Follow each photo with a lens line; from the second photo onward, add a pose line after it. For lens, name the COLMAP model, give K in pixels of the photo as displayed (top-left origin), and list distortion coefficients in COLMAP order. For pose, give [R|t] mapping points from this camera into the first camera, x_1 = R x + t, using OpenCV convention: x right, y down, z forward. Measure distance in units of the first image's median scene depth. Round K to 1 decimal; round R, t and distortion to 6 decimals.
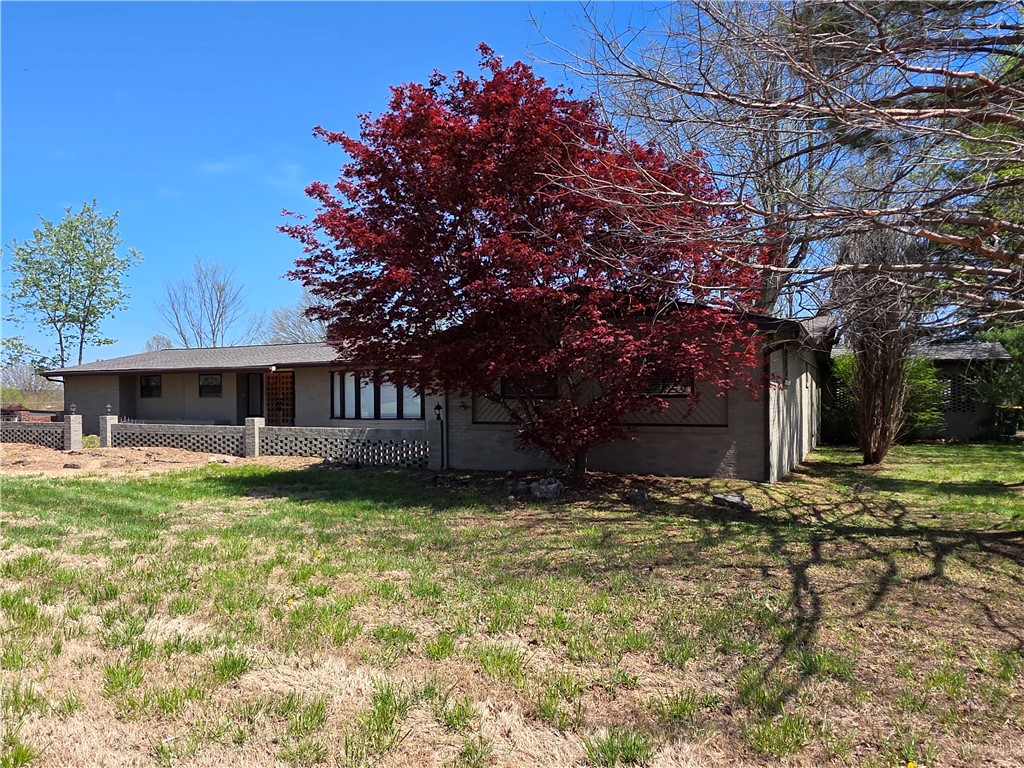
lens RADIAL K [[706.9, 0, 512.2], [0, 706.9, 403.1], [0, 0, 1]] dist [0.000420, -0.000833]
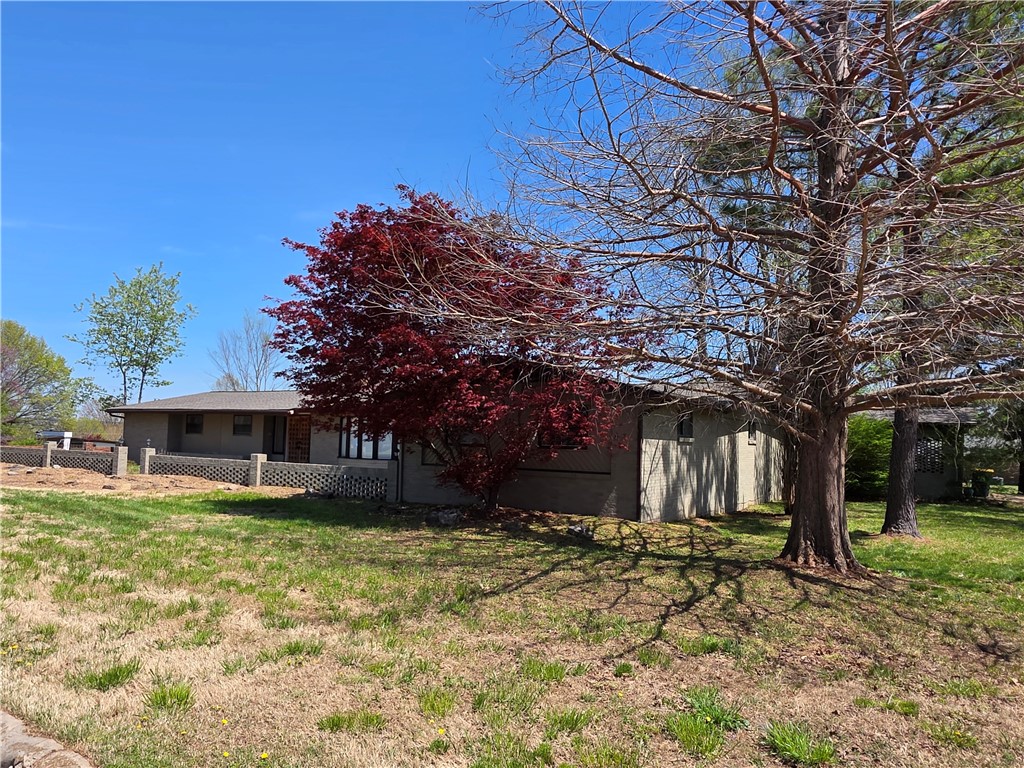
lens RADIAL K [[706.9, 0, 512.2], [0, 706.9, 403.1], [0, 0, 1]] dist [0.000420, -0.000833]
pose [[0.995868, 0.029038, -0.086044, 0.173267], [-0.034537, 0.997408, -0.063127, -0.004799], [0.083988, 0.065838, 0.994289, -0.175631]]
